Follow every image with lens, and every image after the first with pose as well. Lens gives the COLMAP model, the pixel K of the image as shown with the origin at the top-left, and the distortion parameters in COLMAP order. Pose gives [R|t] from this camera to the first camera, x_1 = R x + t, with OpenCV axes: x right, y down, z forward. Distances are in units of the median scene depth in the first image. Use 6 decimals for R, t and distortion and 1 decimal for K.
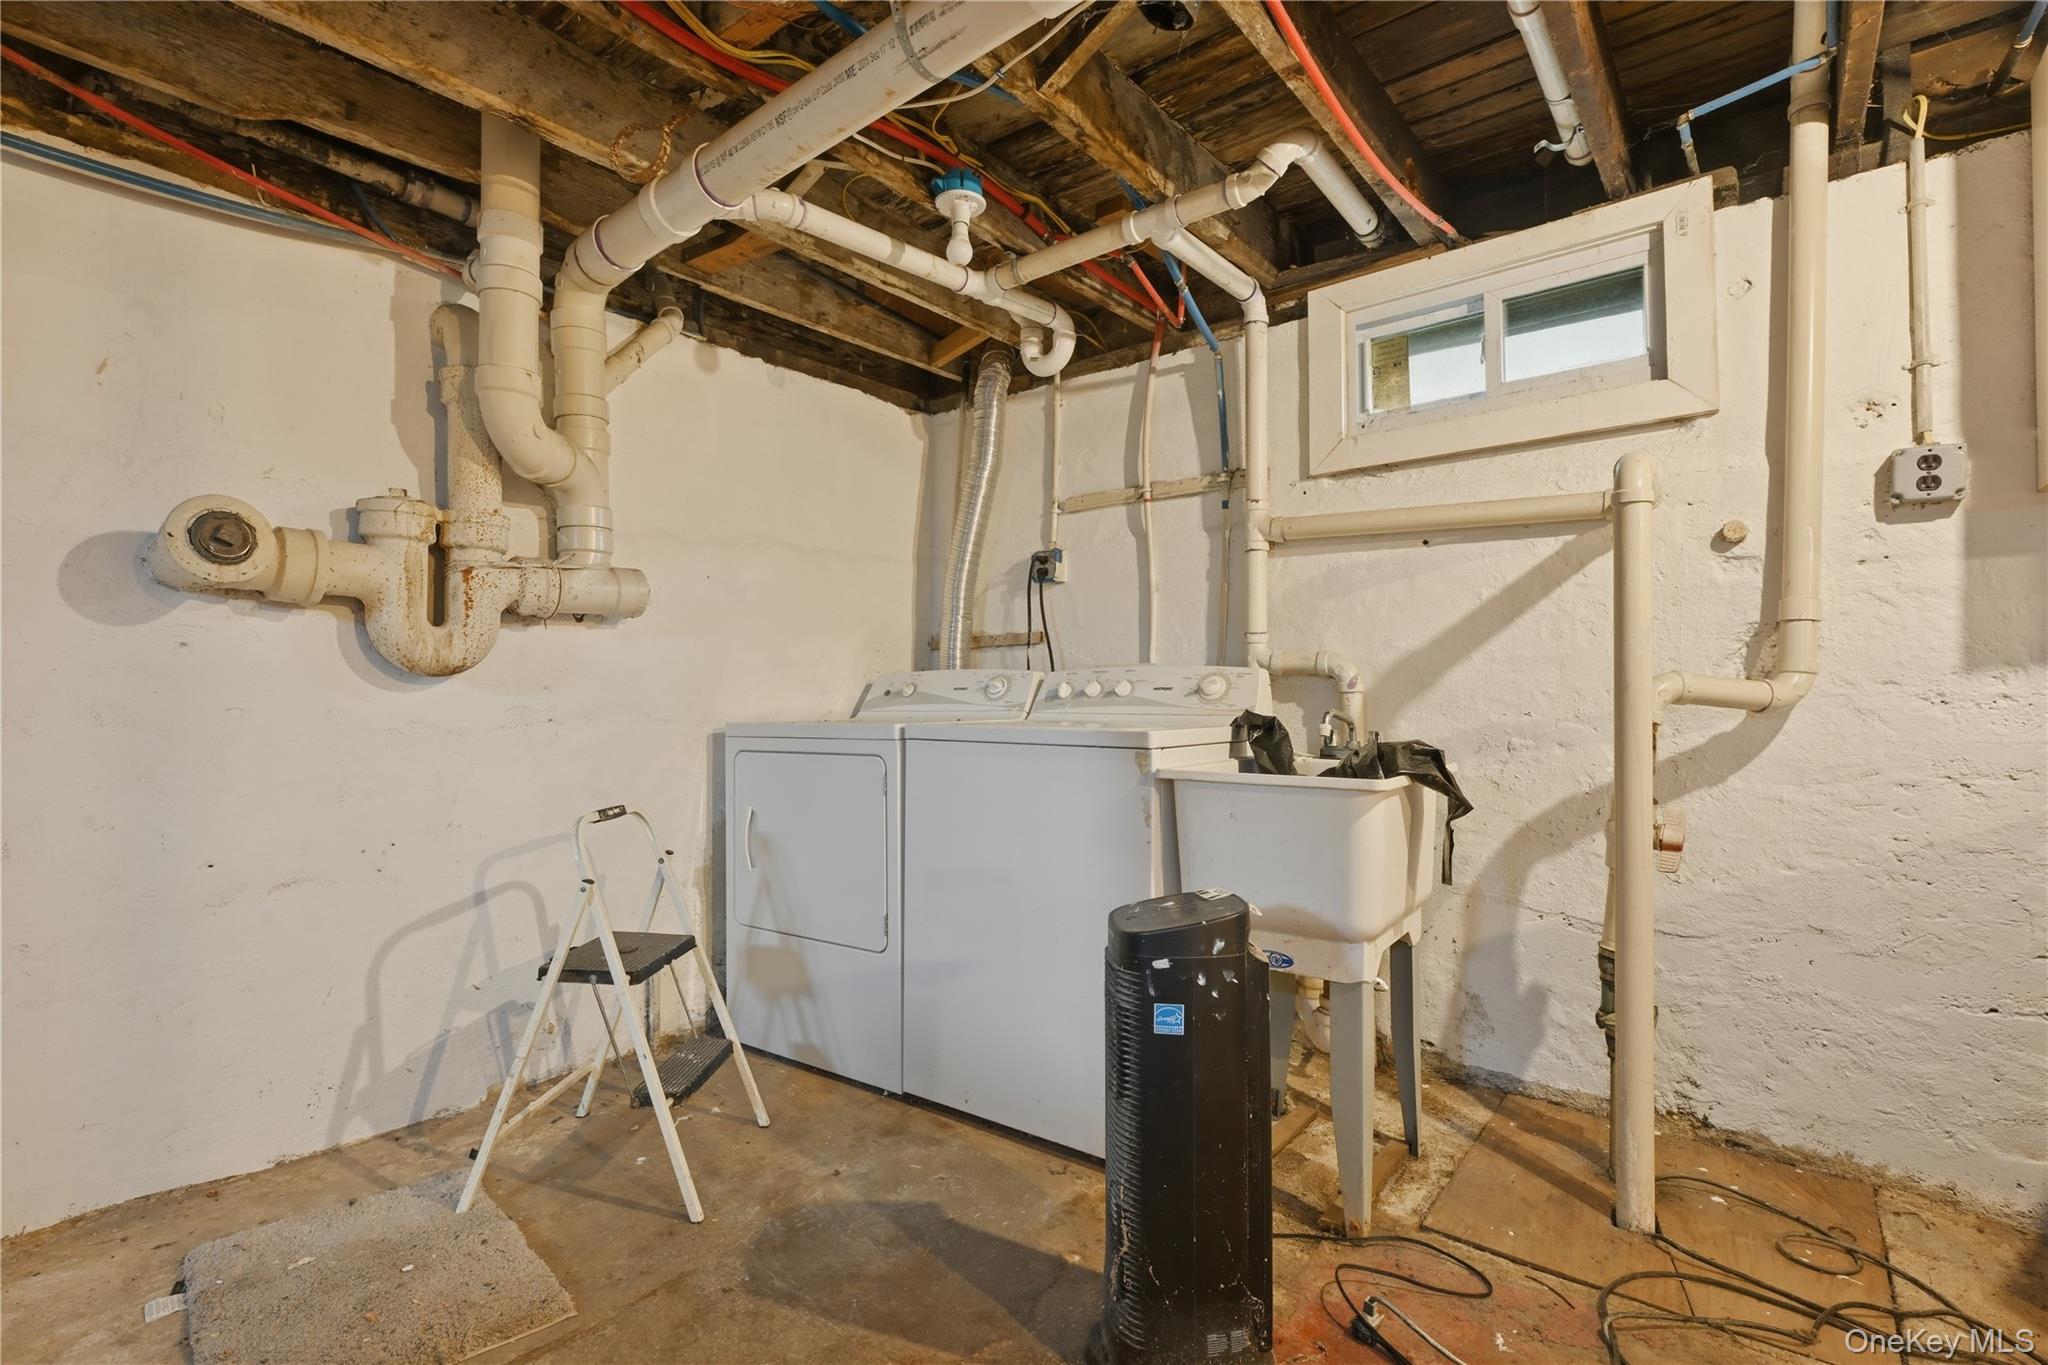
lens RADIAL K [[935.3, 0, 1024.0], [0, 935.3, 682.5], [0, 0, 1]] dist [-0.000803, -0.000105]
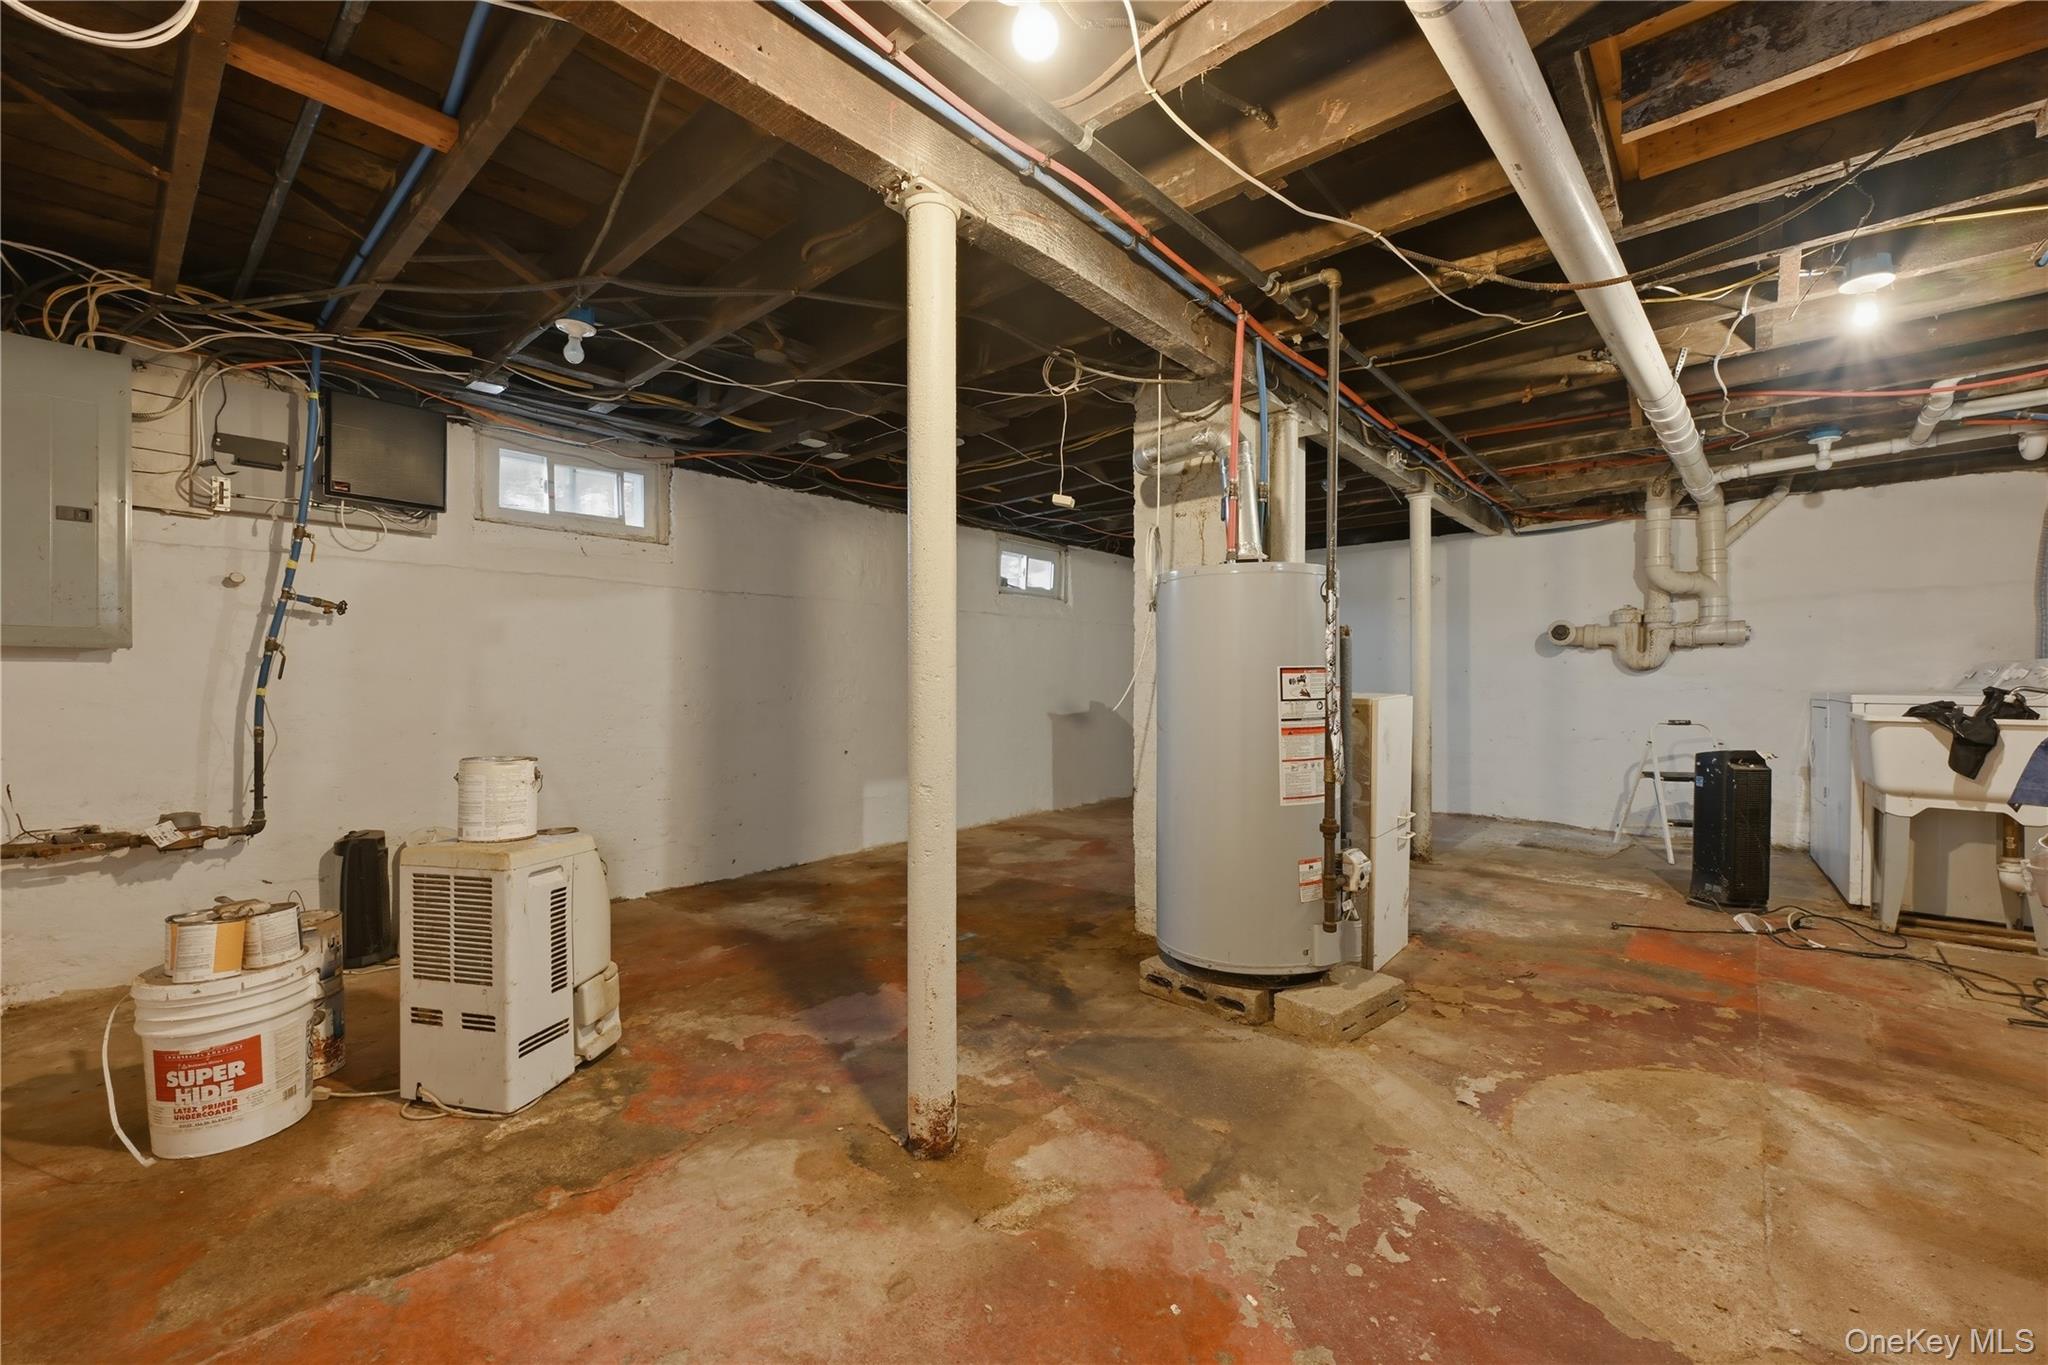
lens RADIAL K [[814.5, 0, 1025.1], [0, 814.5, 687.0], [0, 0, 1]] dist [0.000246, 0.000051]
pose [[-0.031613, 0.015306, -0.999383, 1.809697], [0.007669, 0.999857, 0.015071, -0.008913], [0.999471, -0.007188, -0.031726, -0.724041]]
